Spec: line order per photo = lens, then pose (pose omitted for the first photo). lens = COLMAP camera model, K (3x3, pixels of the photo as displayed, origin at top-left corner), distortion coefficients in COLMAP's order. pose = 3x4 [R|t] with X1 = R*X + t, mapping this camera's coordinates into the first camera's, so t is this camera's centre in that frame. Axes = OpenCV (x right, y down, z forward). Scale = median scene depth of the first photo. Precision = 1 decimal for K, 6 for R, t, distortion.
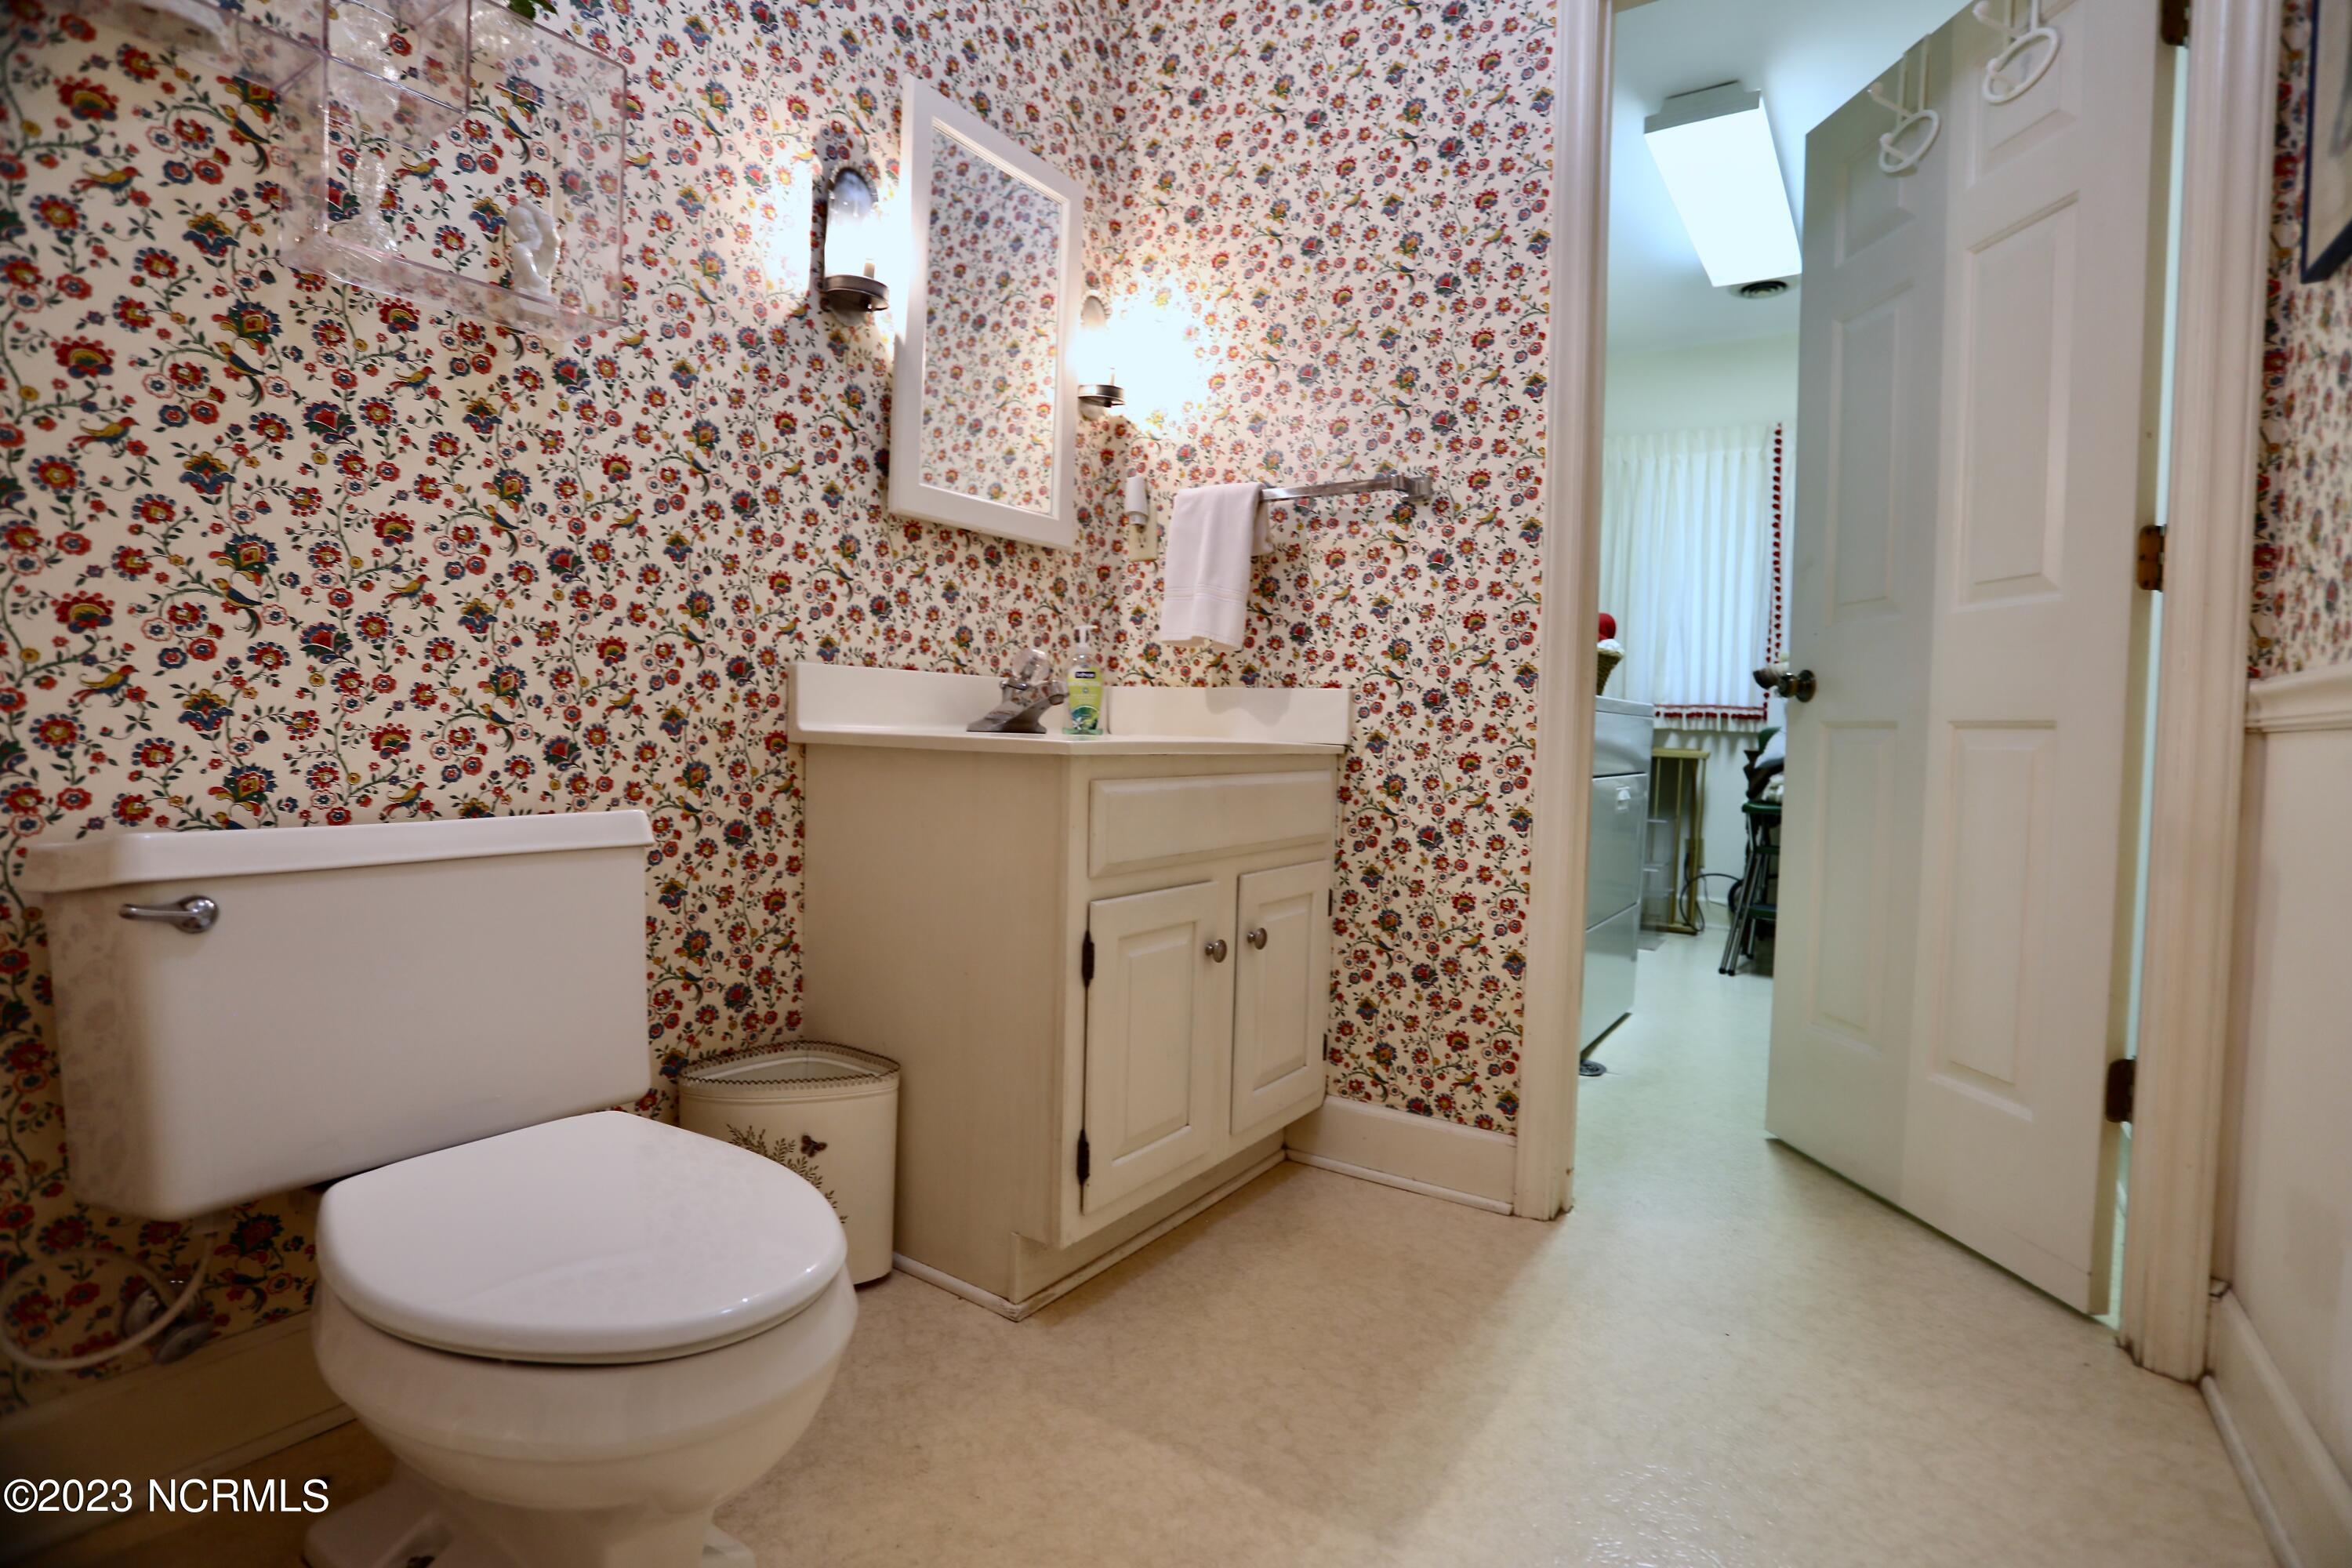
lens RADIAL K [[1124.6, 0, 1170.9], [0, 1124.6, 754.3], [0, 0, 1]] dist [-0.058462, 0.021579]
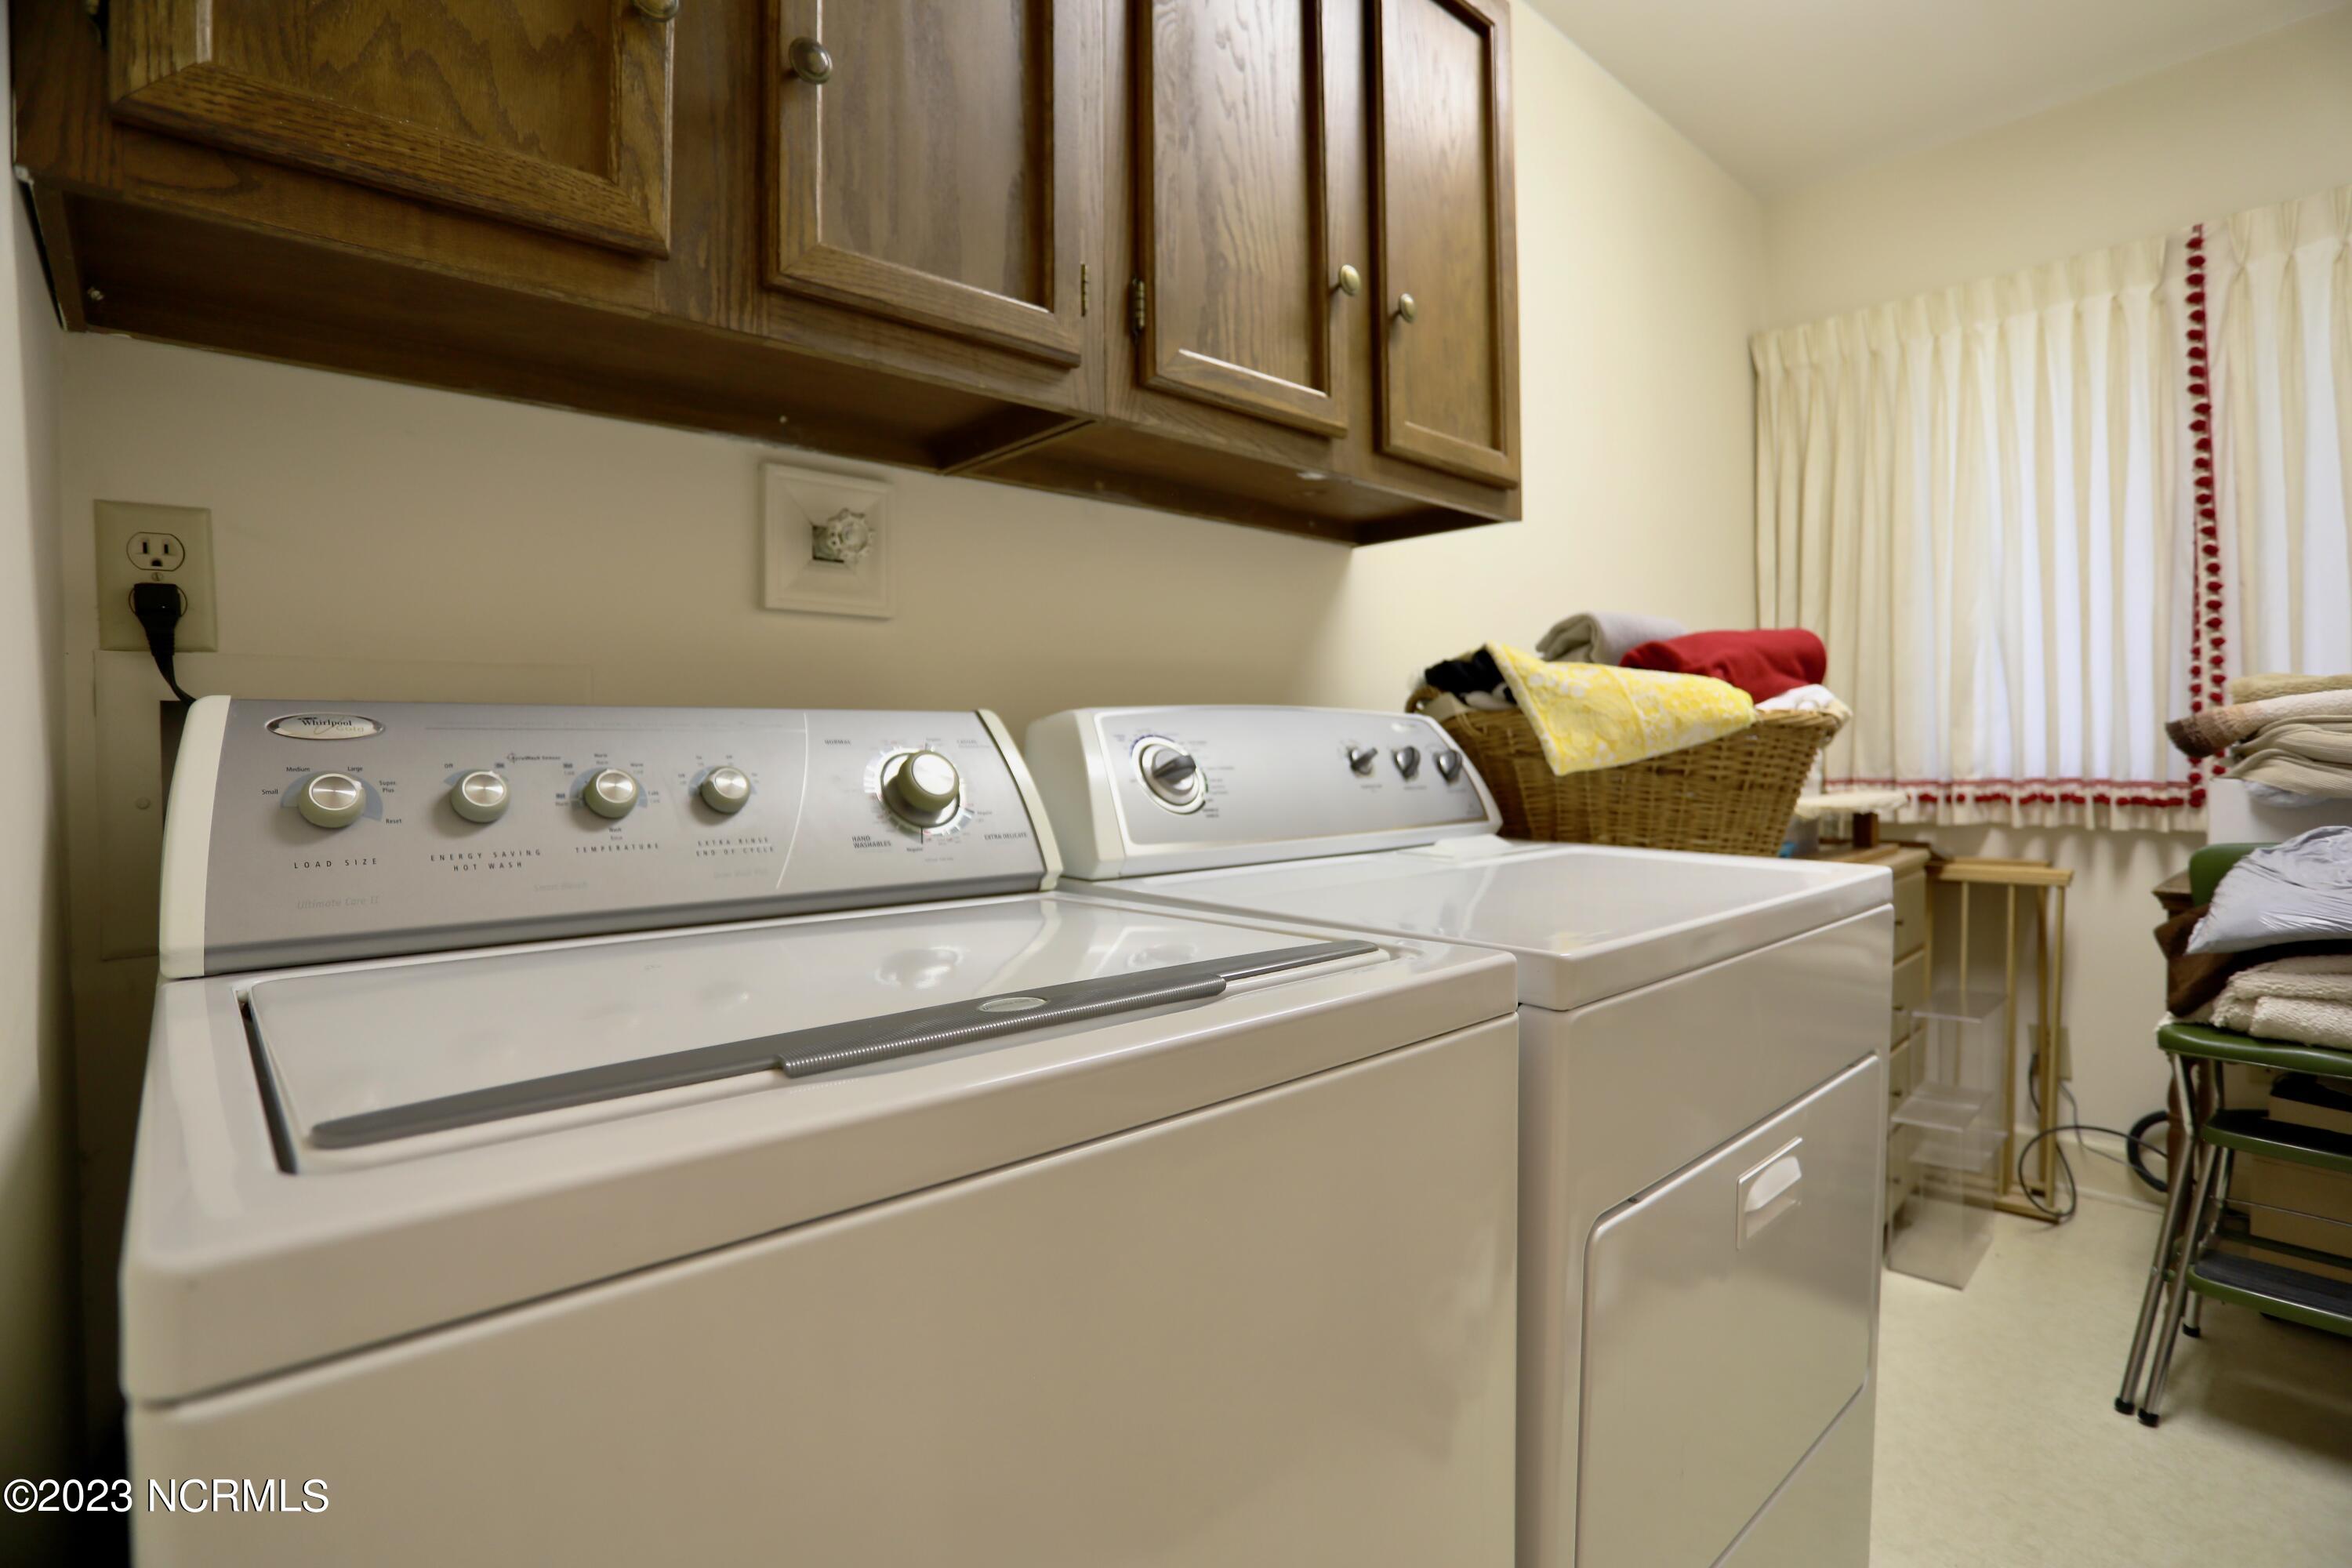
lens RADIAL K [[1124.6, 0, 1170.9], [0, 1124.6, 754.3], [0, 0, 1]] dist [-0.058462, 0.021579]
pose [[0.969672, -0.031128, -0.242421, 0.198958], [0.021904, 0.998933, -0.040651, -0.045311], [0.243428, 0.034108, 0.969319, 0.395187]]
